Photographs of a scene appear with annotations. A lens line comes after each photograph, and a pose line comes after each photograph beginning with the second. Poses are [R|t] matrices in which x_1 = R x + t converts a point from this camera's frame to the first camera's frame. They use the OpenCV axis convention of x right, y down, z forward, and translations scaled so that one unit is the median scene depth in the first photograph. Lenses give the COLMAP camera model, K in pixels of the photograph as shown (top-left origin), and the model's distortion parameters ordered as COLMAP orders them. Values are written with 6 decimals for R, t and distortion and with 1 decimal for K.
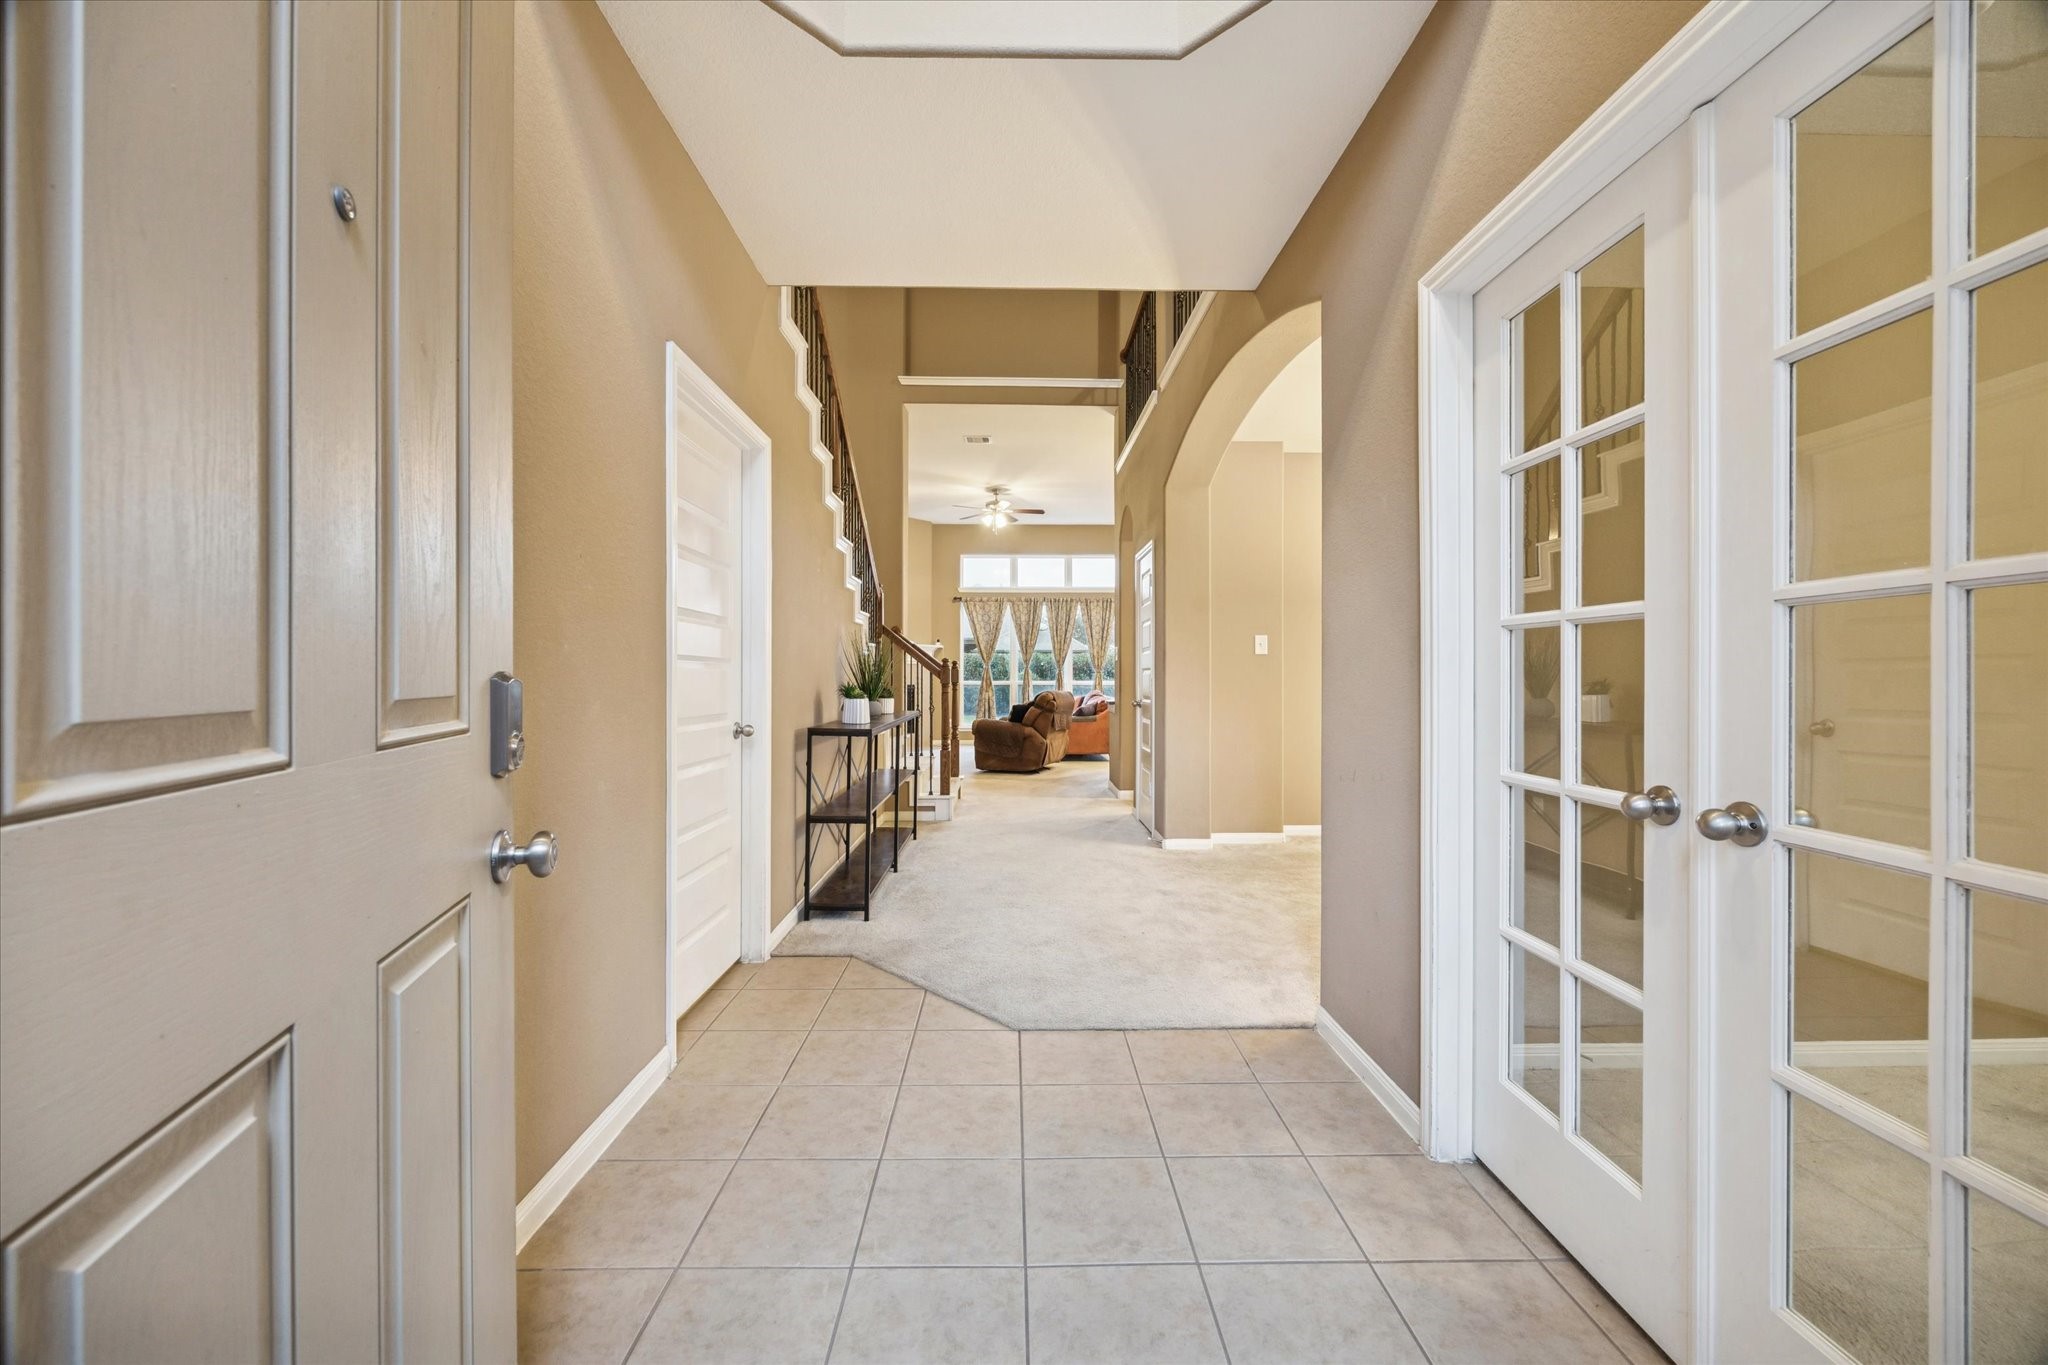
lens RADIAL K [[783.2, 0, 1028.6], [0, 783.2, 676.8], [0, 0, 1]] dist [-0.006227, 0.000166]
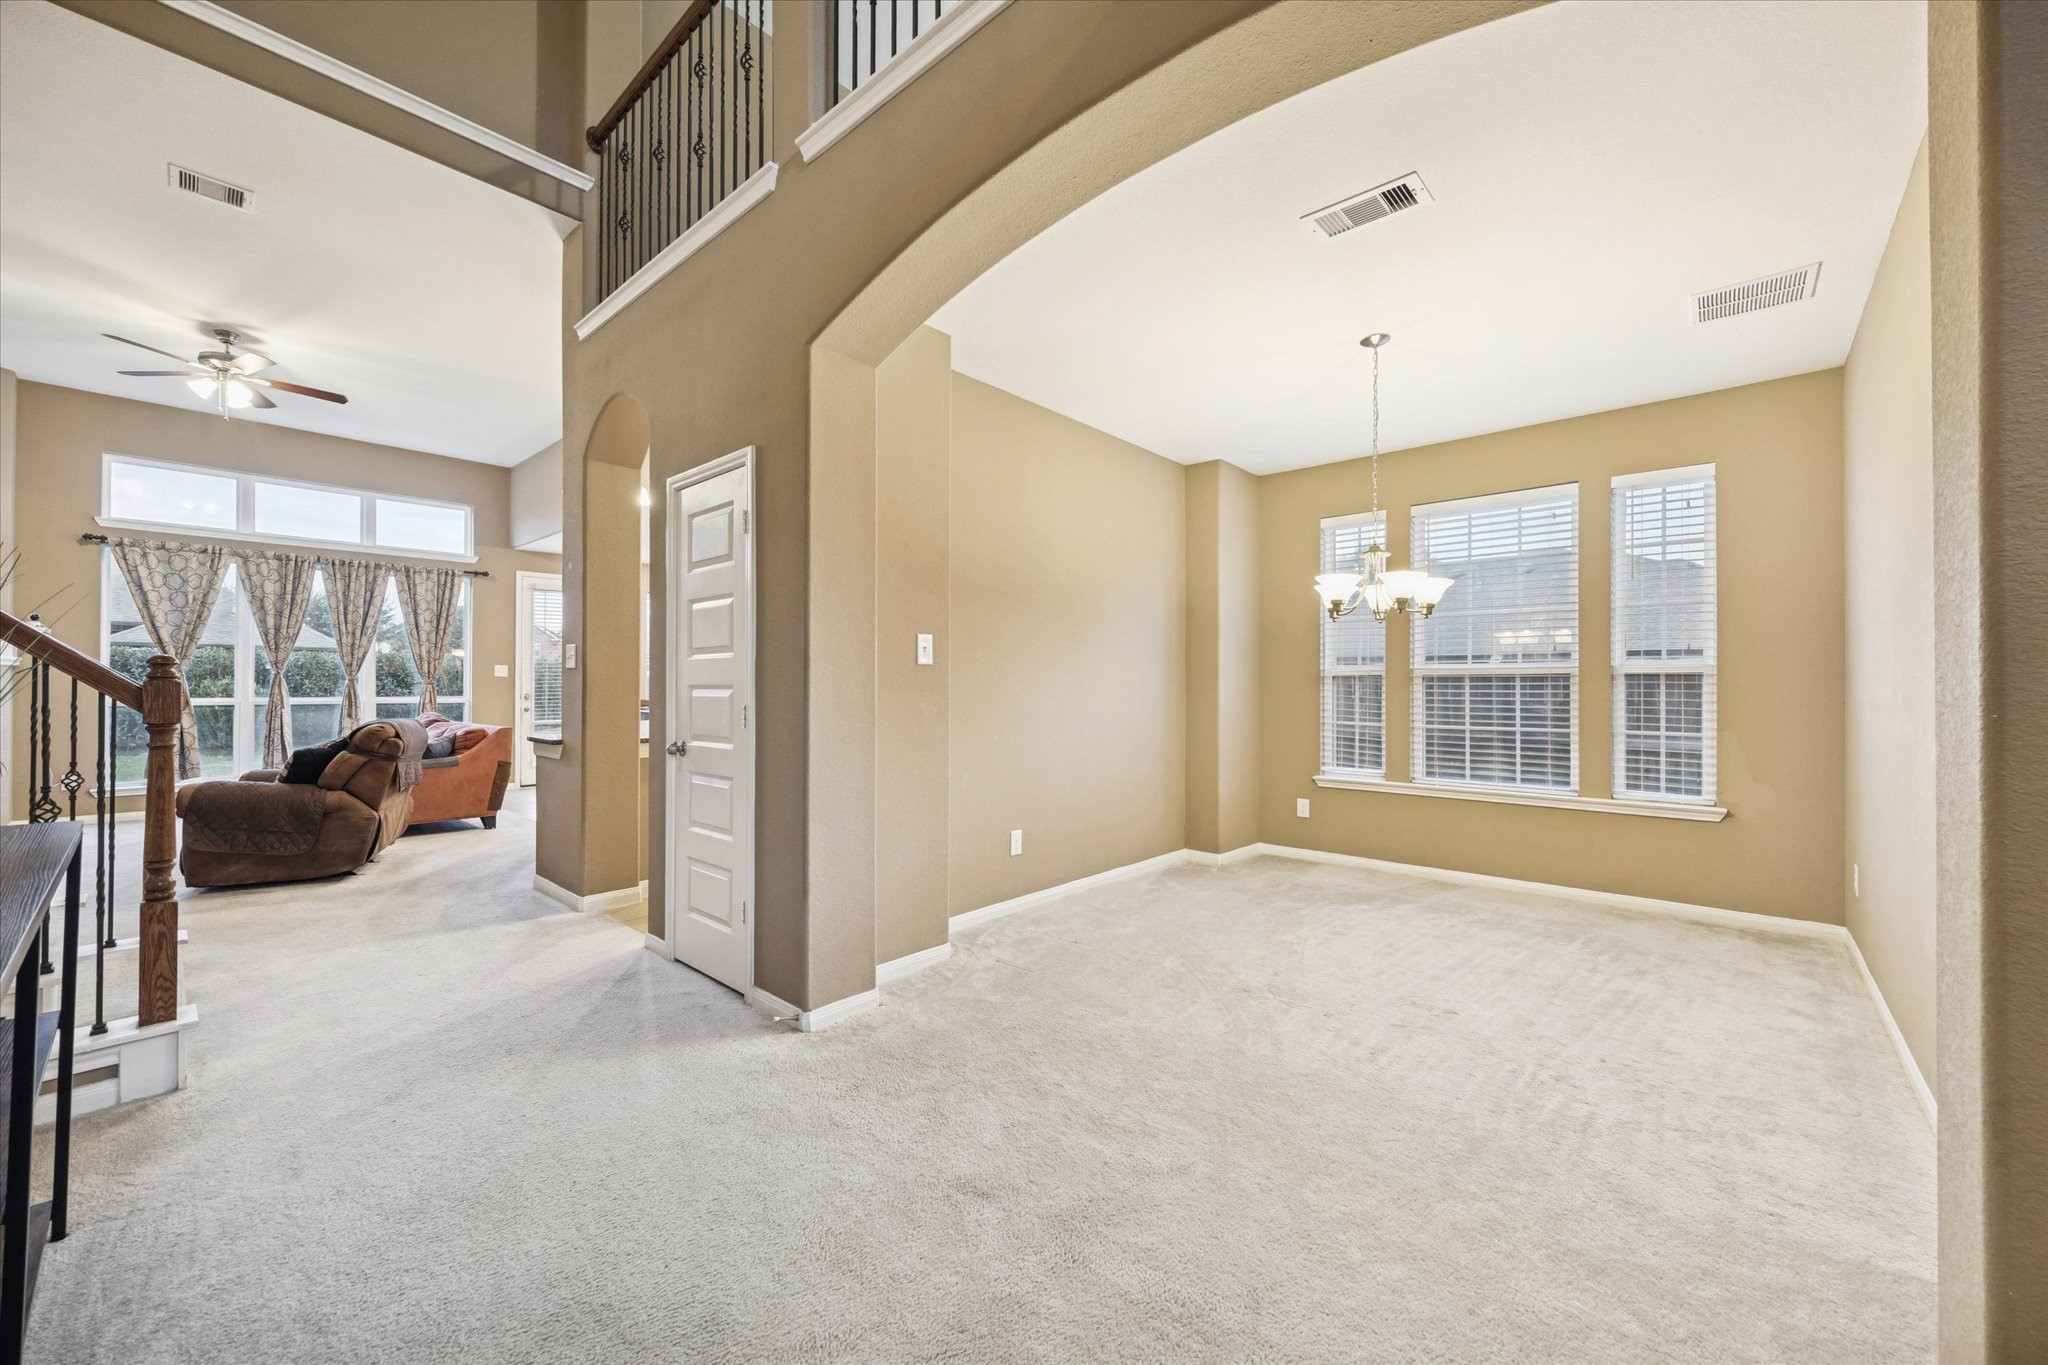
lens RADIAL K [[783.2, 0, 1010.0], [0, 783.2, 685.3], [0, 0, 1]] dist [-0.006227, 0.000166]
pose [[0.688861, 0.004127, 0.724882, -0.047140], [-0.003572, 0.999991, -0.002298, -0.004680], [-0.724885, -0.001006, 0.688869, 0.221978]]
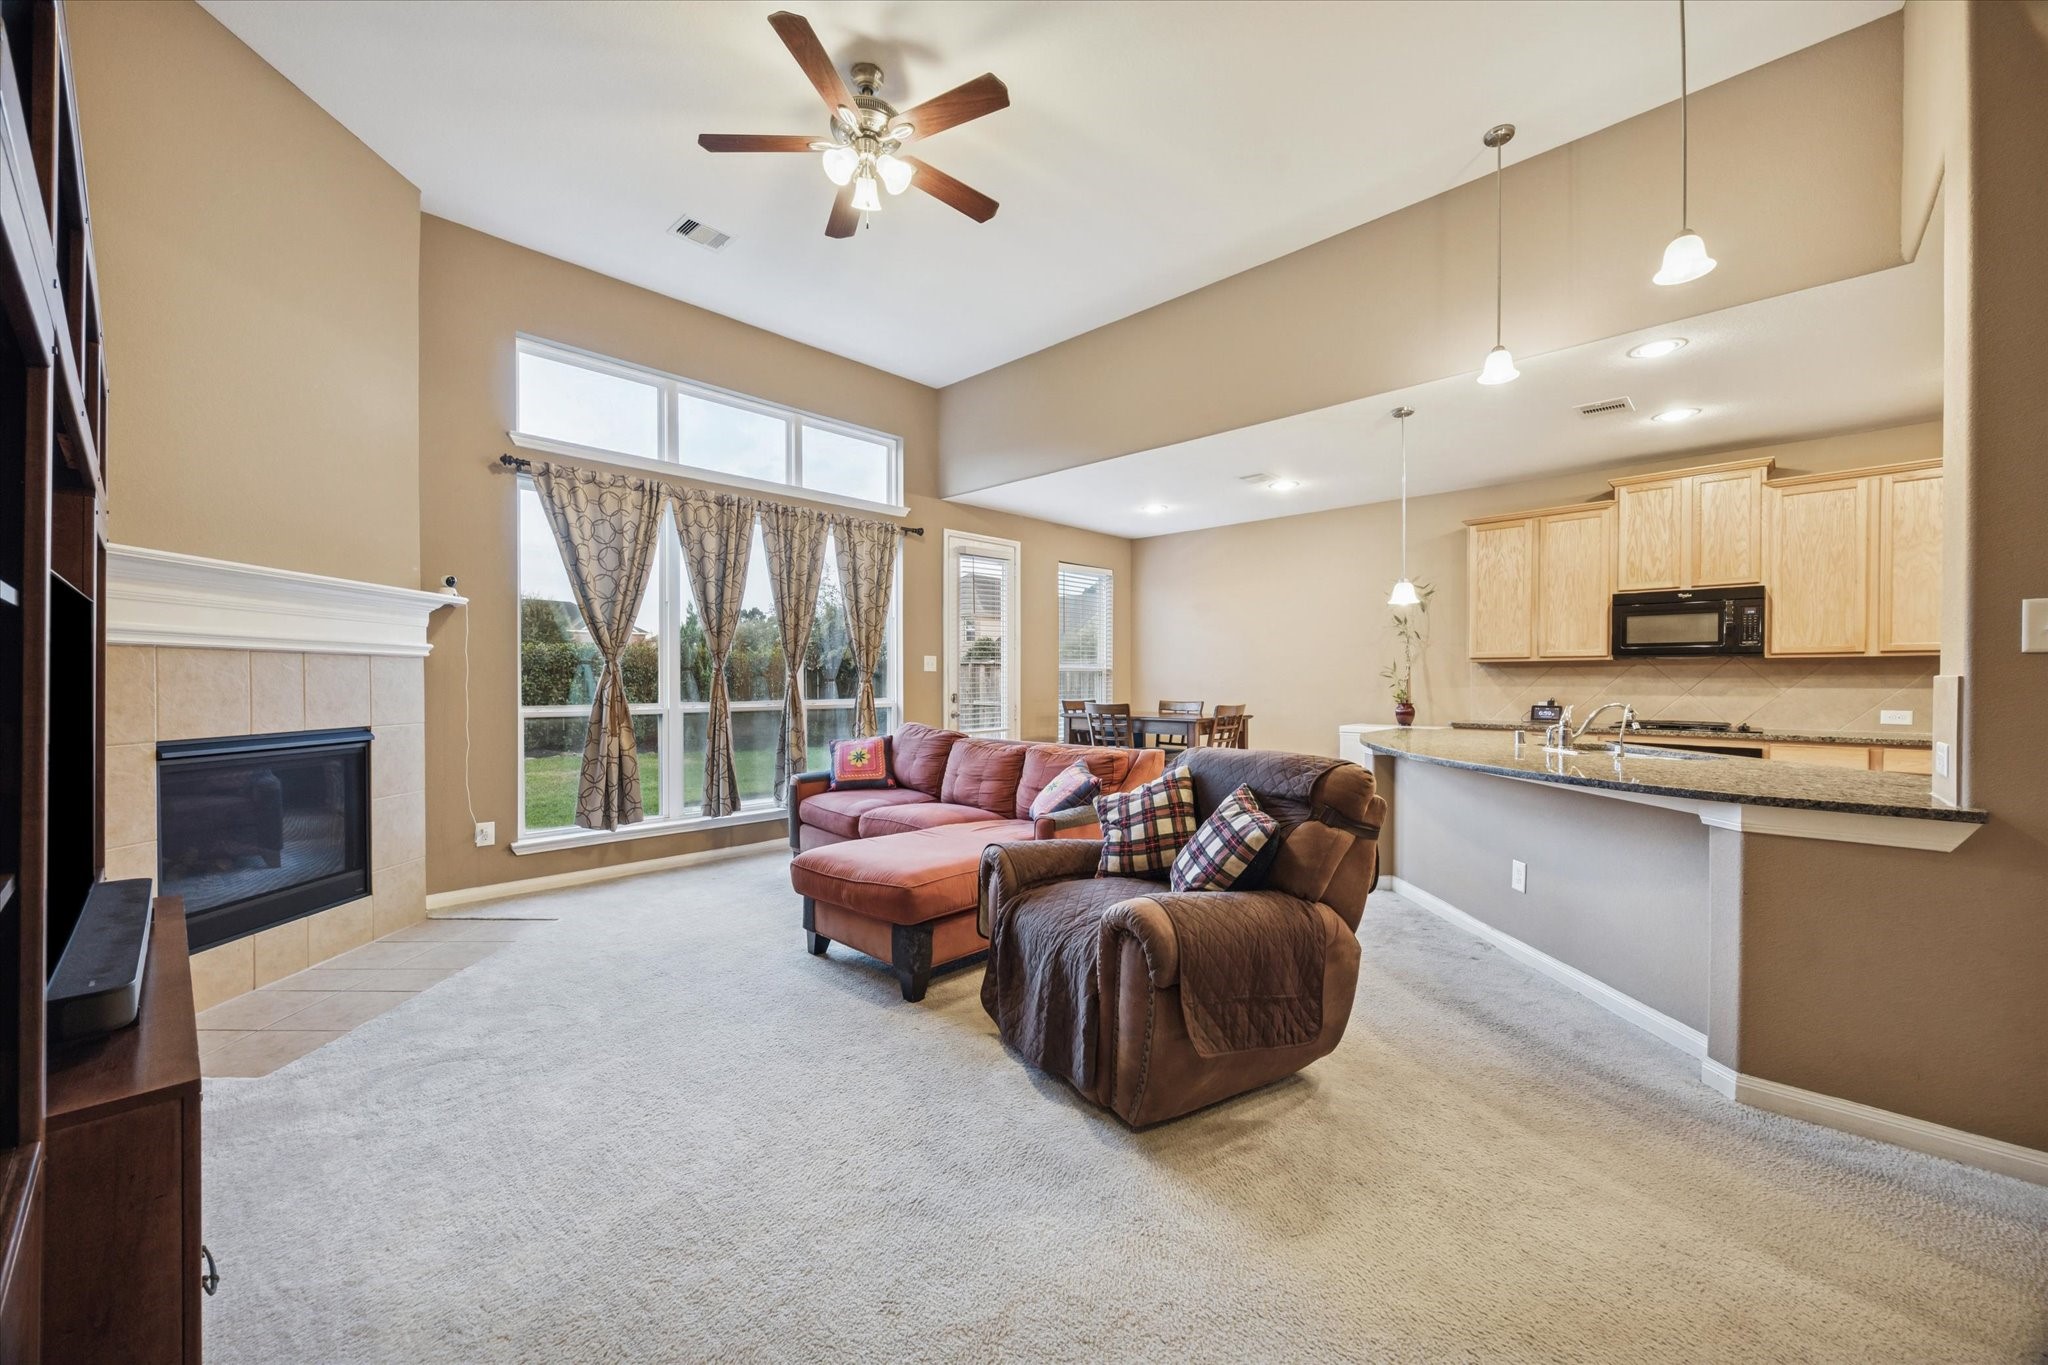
lens RADIAL K [[783.2, 0, 1020.7], [0, 783.2, 685.2], [0, 0, 1]] dist [-0.006227, 0.000166]
pose [[0.707517, -0.004449, 0.706683, -0.177929], [-0.000491, 0.999977, 0.006787, -0.006758], [-0.706697, -0.005149, 0.707498, 0.622746]]
